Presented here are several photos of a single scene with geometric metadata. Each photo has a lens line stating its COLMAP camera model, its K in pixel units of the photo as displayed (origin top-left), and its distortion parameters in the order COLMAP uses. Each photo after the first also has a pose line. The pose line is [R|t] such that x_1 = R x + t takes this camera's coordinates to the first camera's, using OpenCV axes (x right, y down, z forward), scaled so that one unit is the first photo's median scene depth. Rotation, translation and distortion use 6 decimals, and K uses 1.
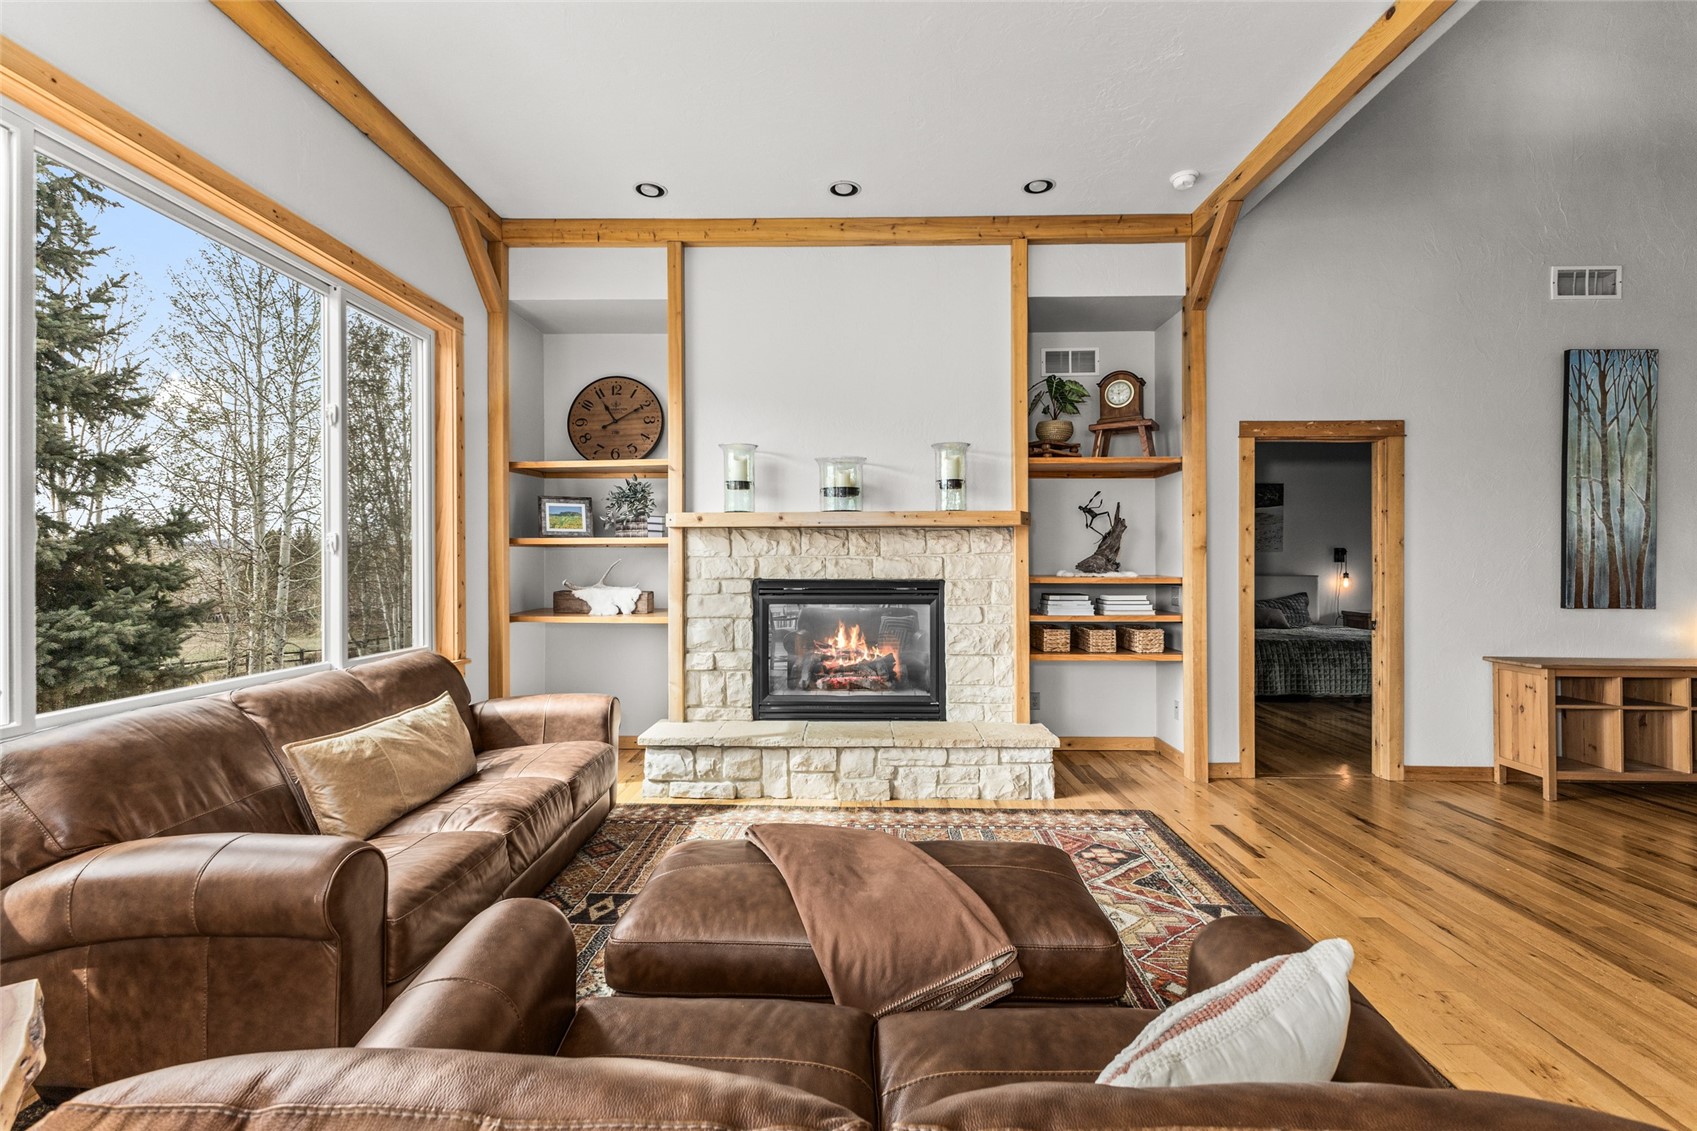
lens RADIAL K [[752.9, 0, 845.3], [0, 752.9, 562.7], [0, 0, 1]] dist [0.019960, -0.003821]
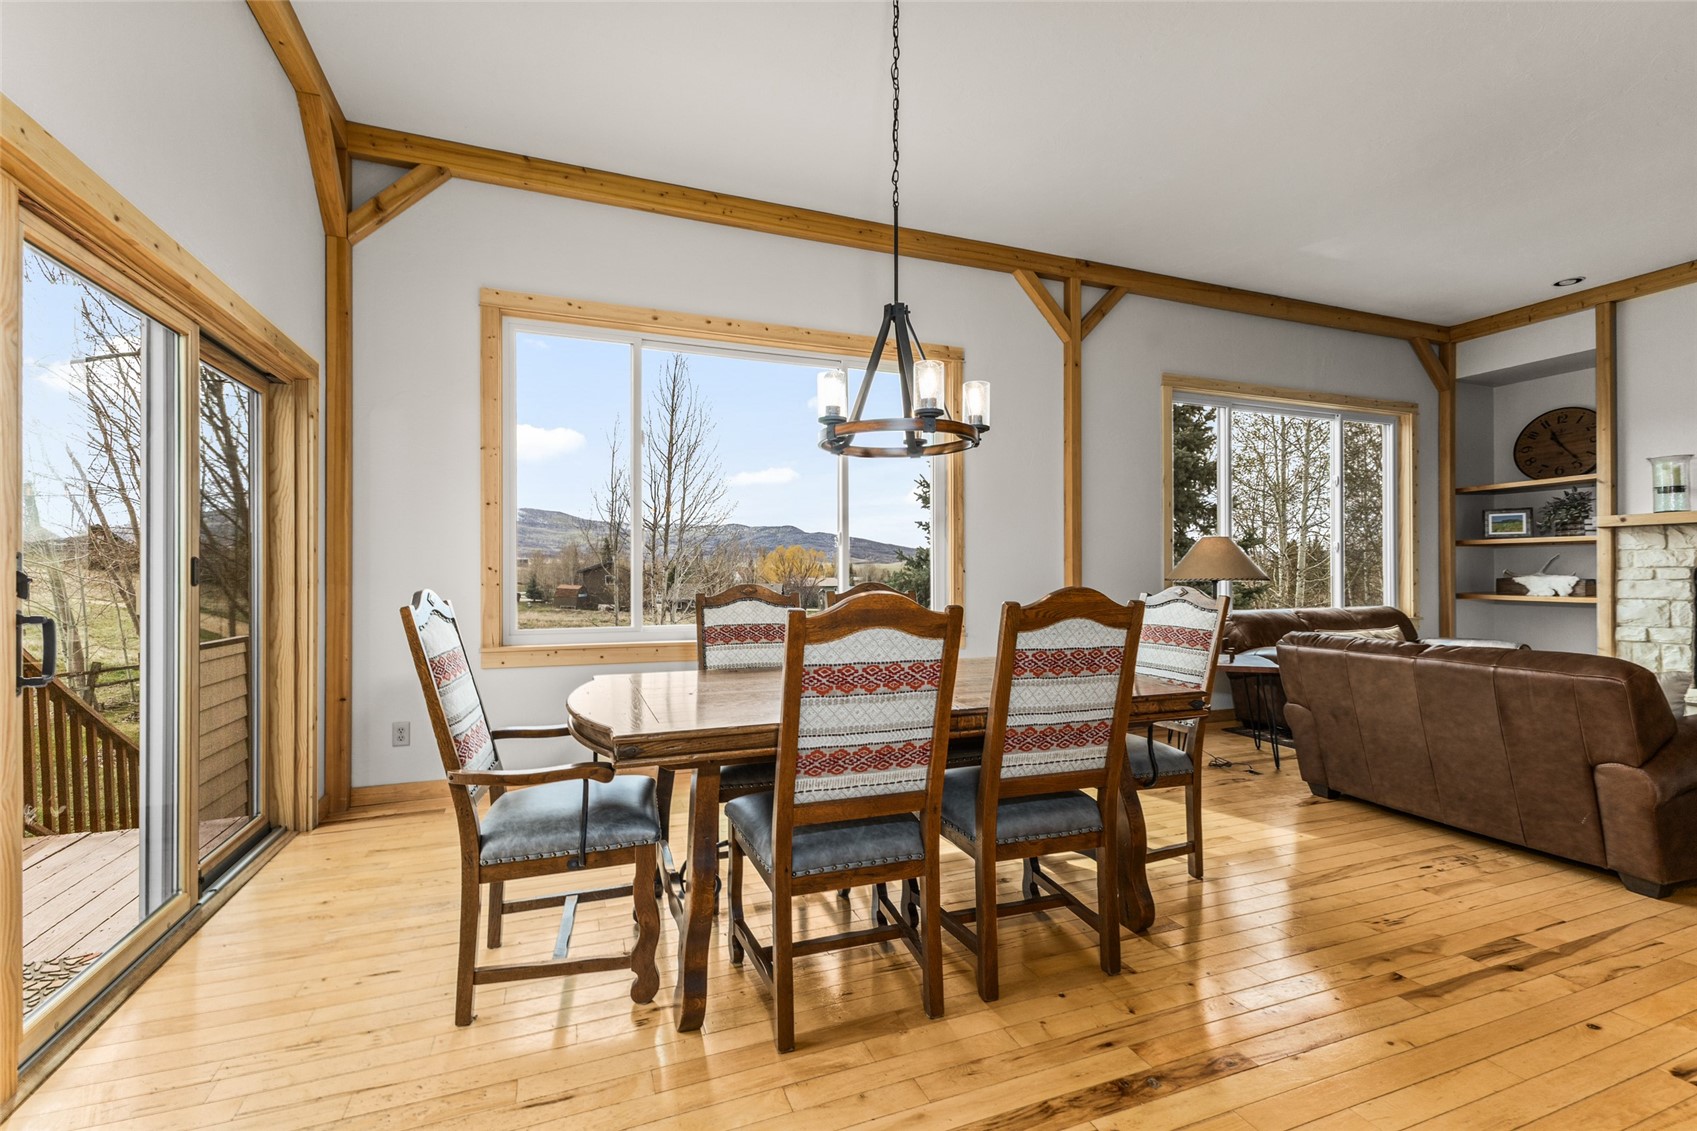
lens RADIAL K [[752.9, 0, 846.6], [0, 752.9, 574.4], [0, 0, 1]] dist [0.019960, -0.003821]
pose [[0.389883, -0.002380, -0.920861, 0.464124], [0.006501, 0.999979, 0.000168, 0.024296], [0.920841, -0.006052, 0.389891, -0.678669]]
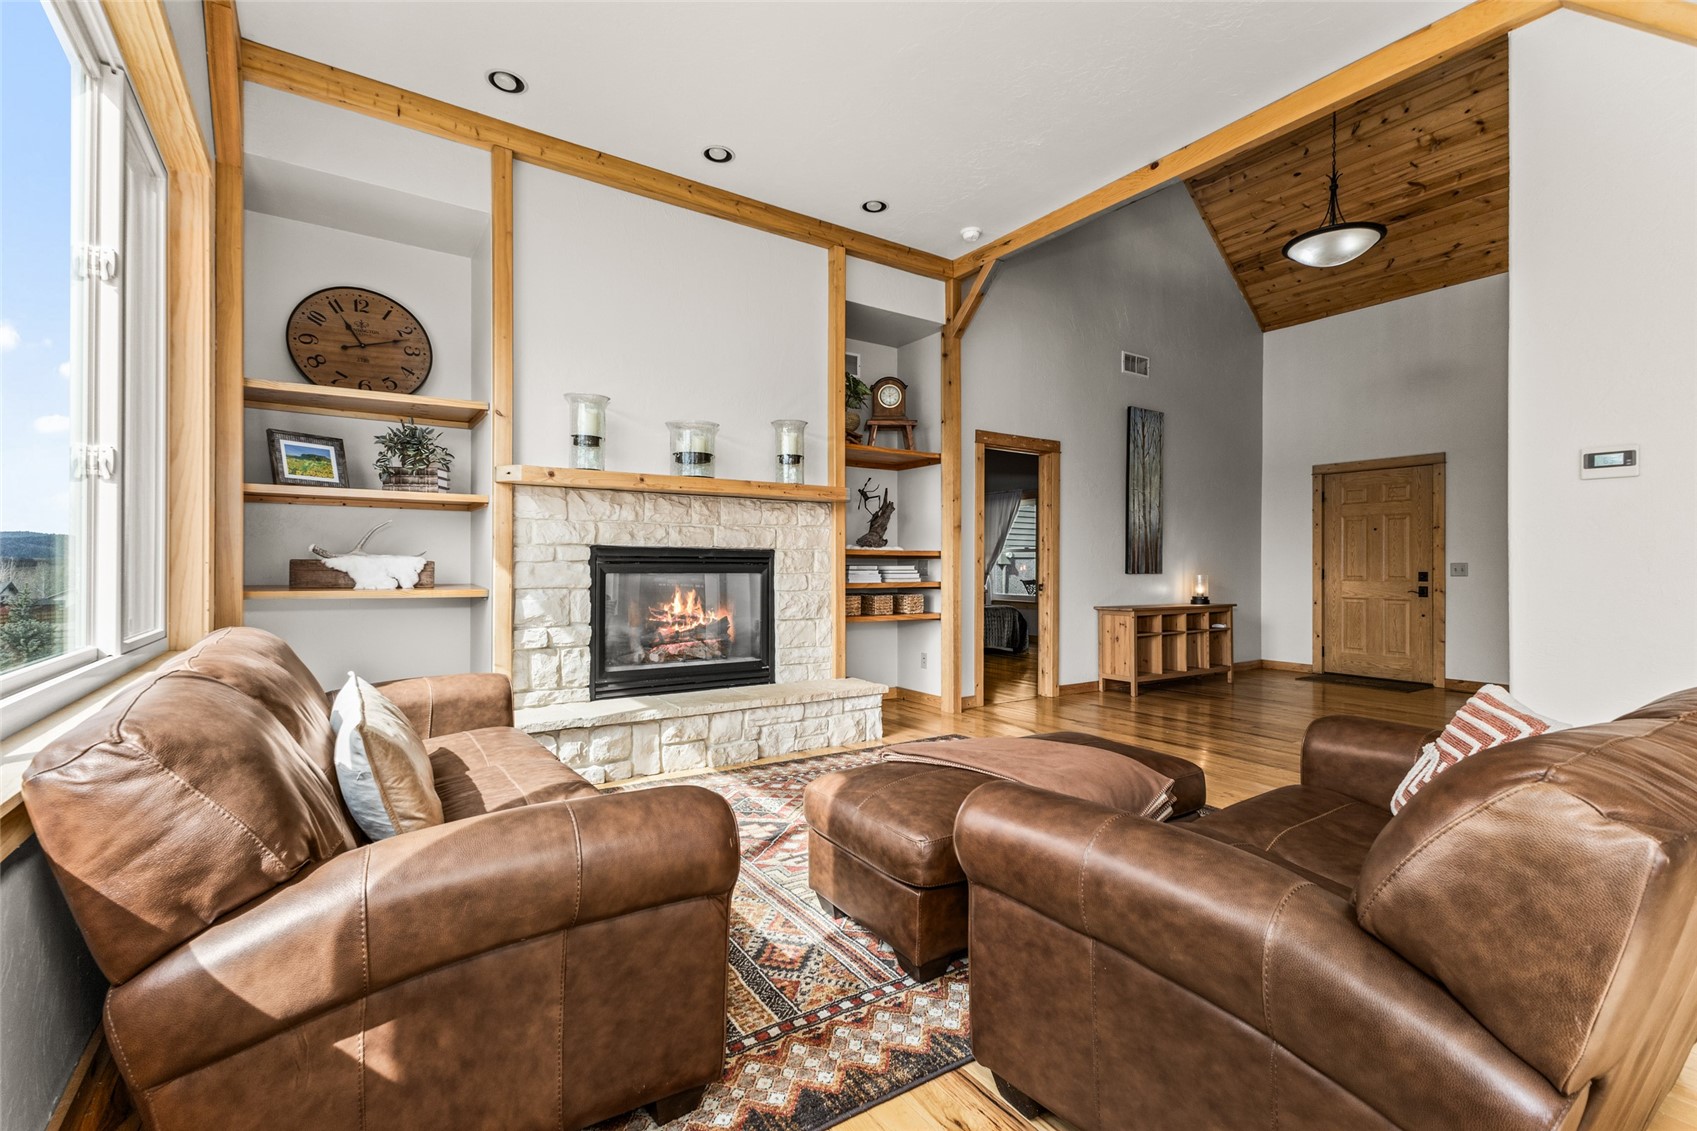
lens RADIAL K [[752.9, 0, 843.5], [0, 752.9, 560.8], [0, 0, 1]] dist [0.019960, -0.003821]
pose [[0.819108, 0.006573, 0.573602, -0.399625], [-0.002990, 0.999970, -0.007190, 0.046154], [-0.573631, 0.004174, 0.819103, 0.080005]]
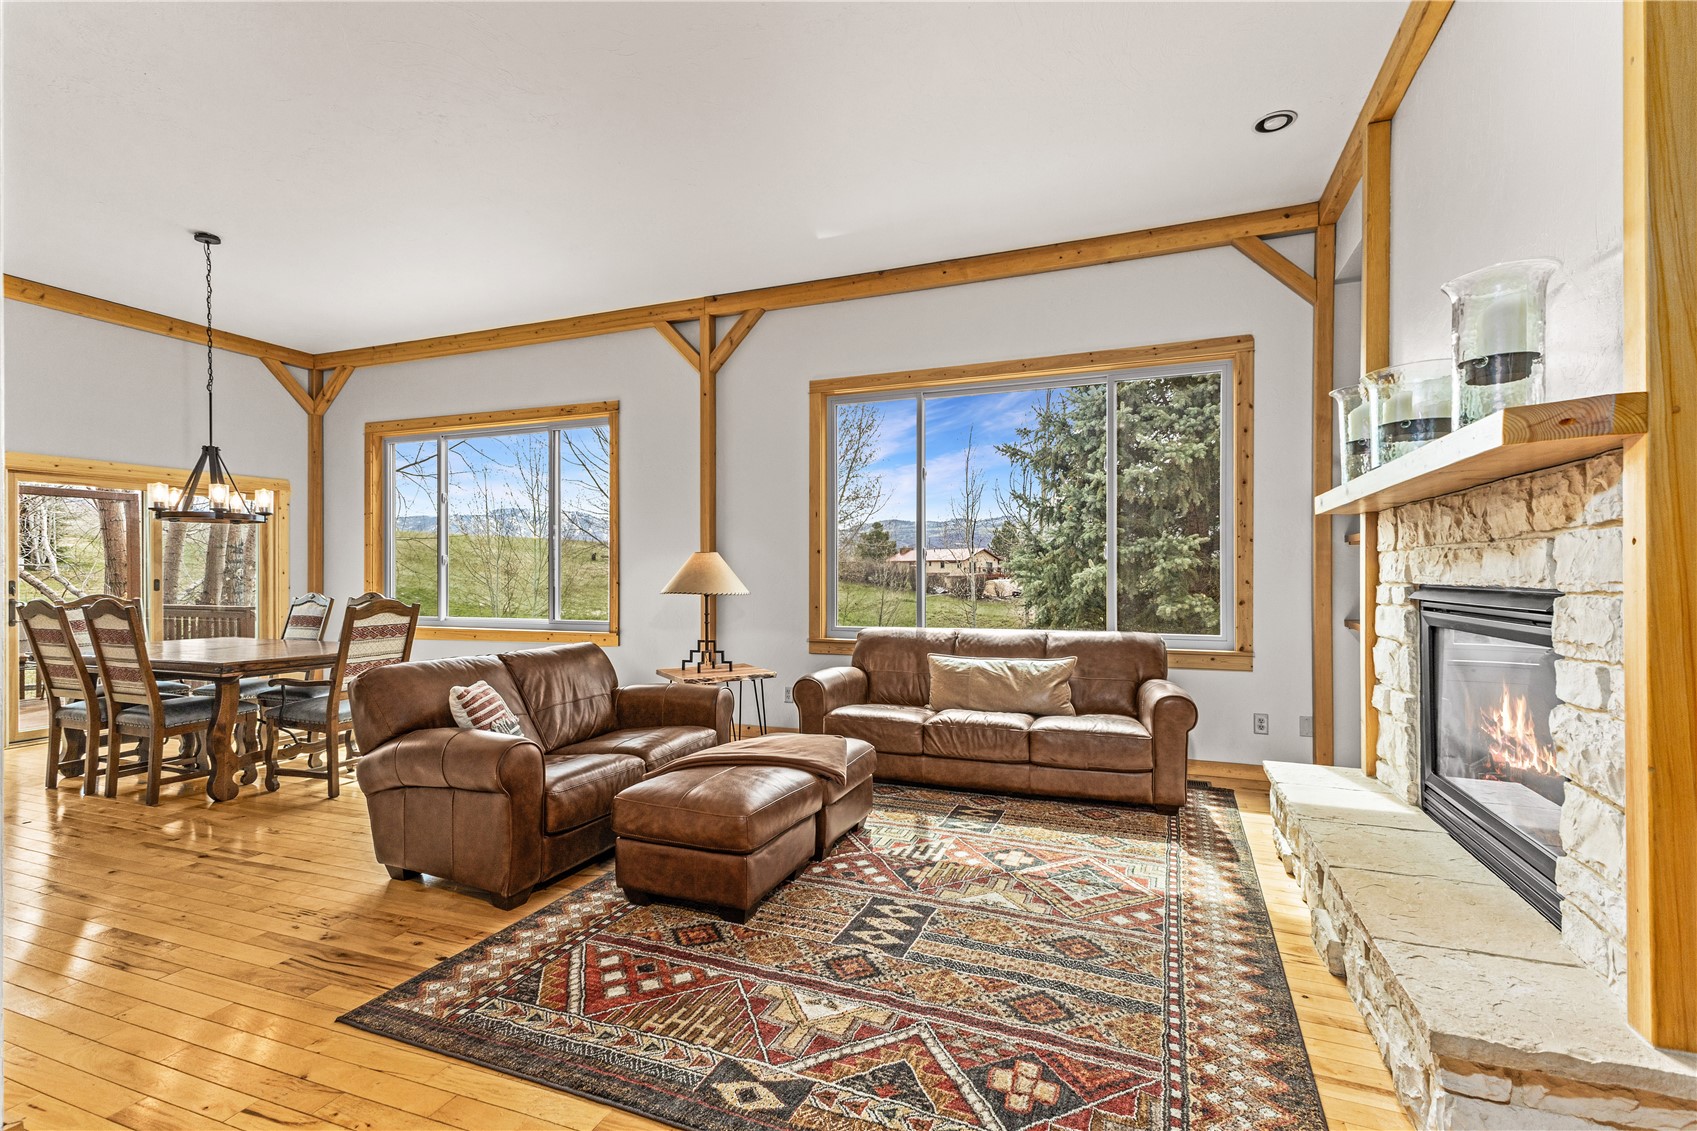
lens RADIAL K [[752.9, 0, 848.9], [0, 752.9, 572.5], [0, 0, 1]] dist [0.019960, -0.003821]
pose [[-0.342644, -0.000896, -0.939465, 0.655892], [0.002854, 0.999994, -0.001995, 0.012877], [0.939461, -0.003365, -0.342639, 0.780587]]
